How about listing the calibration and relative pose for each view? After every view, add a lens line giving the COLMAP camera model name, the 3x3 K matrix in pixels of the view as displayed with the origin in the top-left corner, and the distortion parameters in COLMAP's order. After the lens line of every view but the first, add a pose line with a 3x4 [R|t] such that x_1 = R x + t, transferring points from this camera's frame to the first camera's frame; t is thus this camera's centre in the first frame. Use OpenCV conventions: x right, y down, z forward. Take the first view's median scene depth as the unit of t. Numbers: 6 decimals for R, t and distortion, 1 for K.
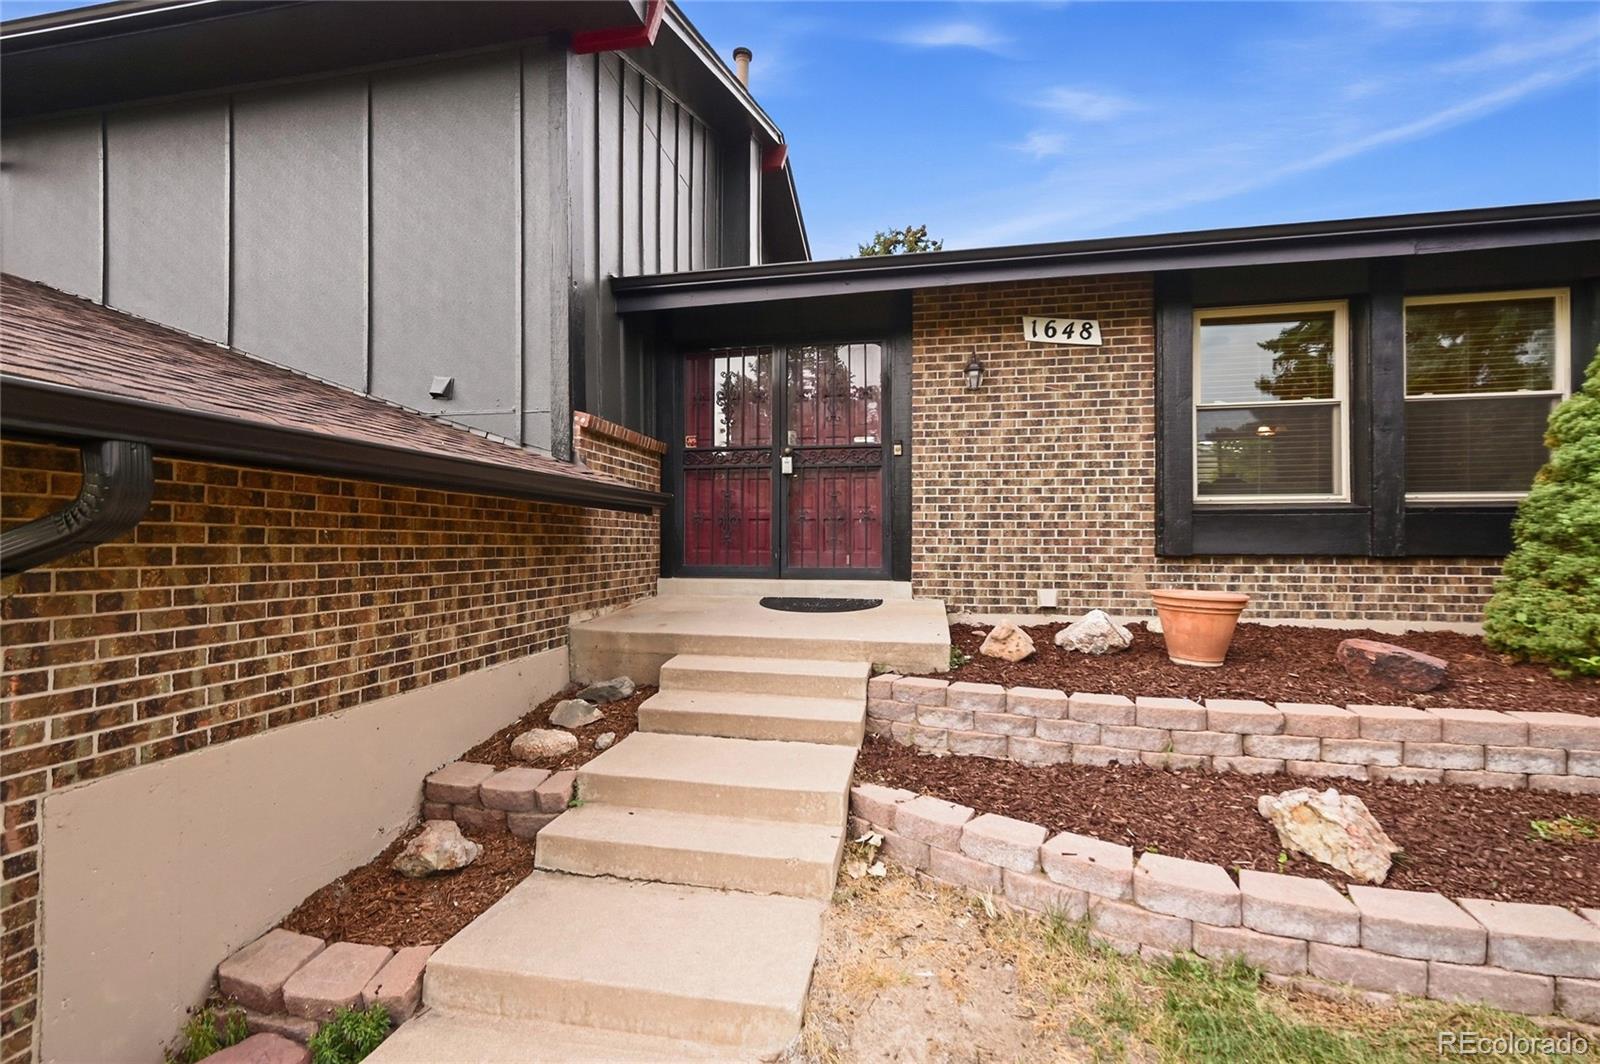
lens RADIAL K [[652.4, 0, 800.0], [0, 652.4, 532.0], [0, 0, 1]] dist [-0.000492, 0.000009]
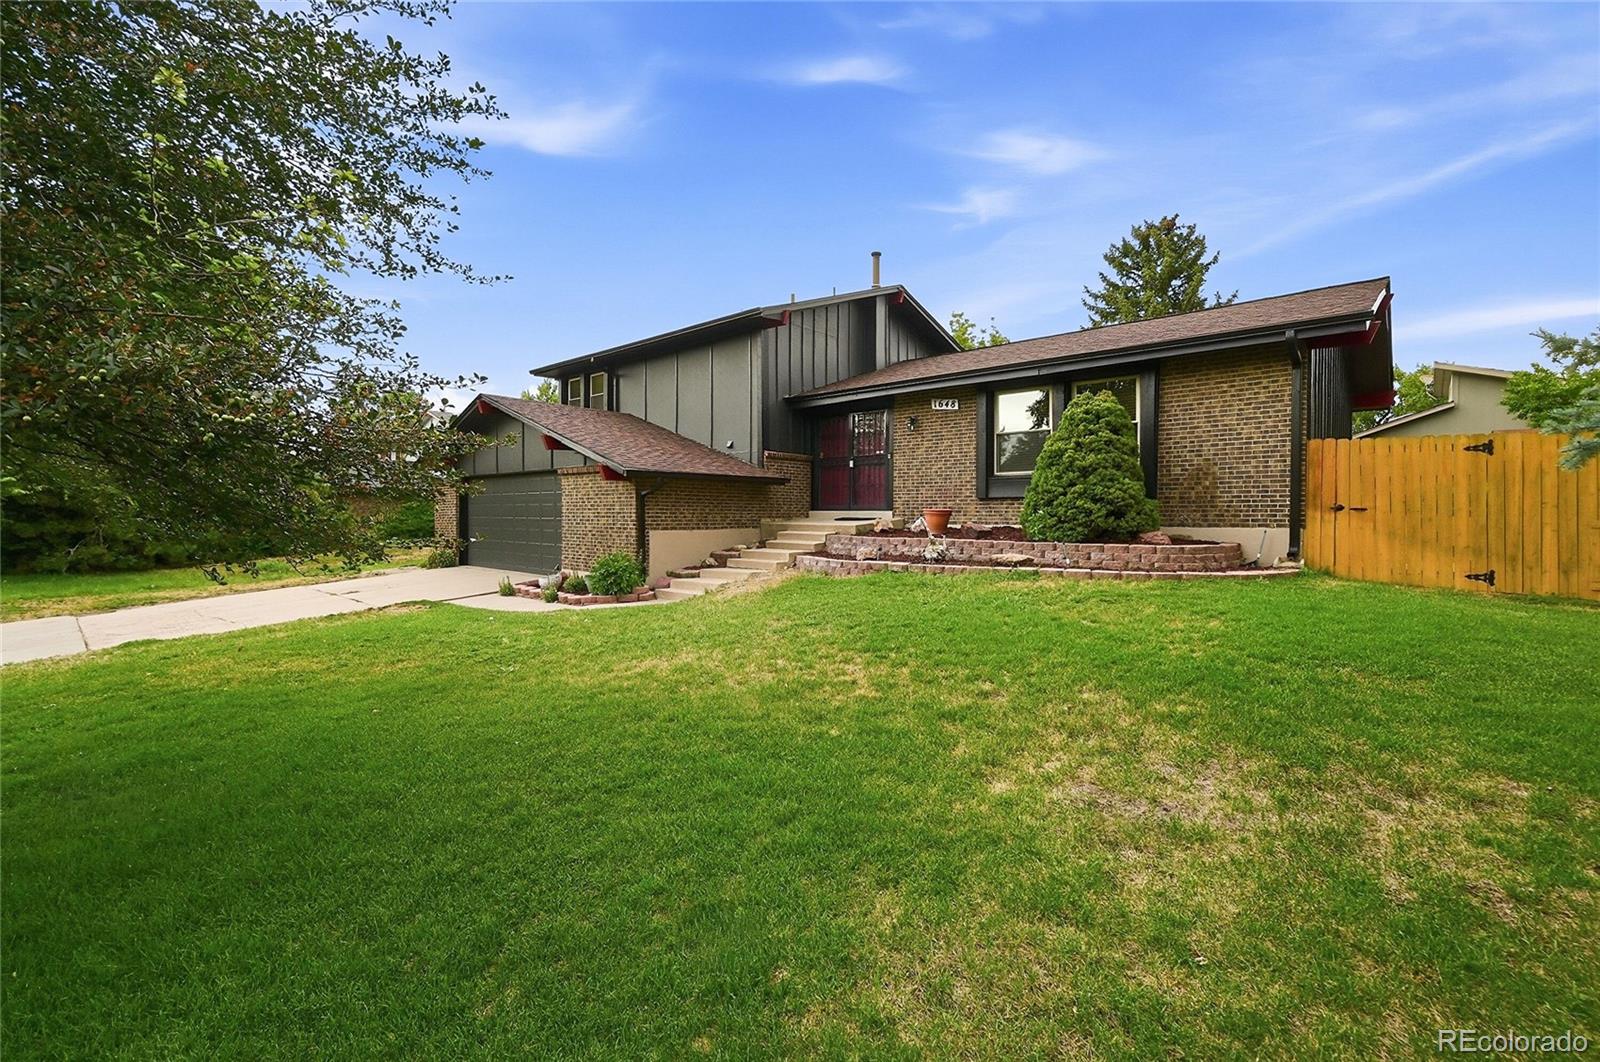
lens RADIAL K [[684.6, 0, 790.5], [0, 684.6, 520.2], [0, 0, 1]] dist [0.001487, 0.000321]
pose [[0.850072, 0.008696, -0.526595, 1.255232], [-0.003098, 0.999929, 0.011511, 0.086894], [0.526658, -0.008154, 0.850038, -1.431648]]
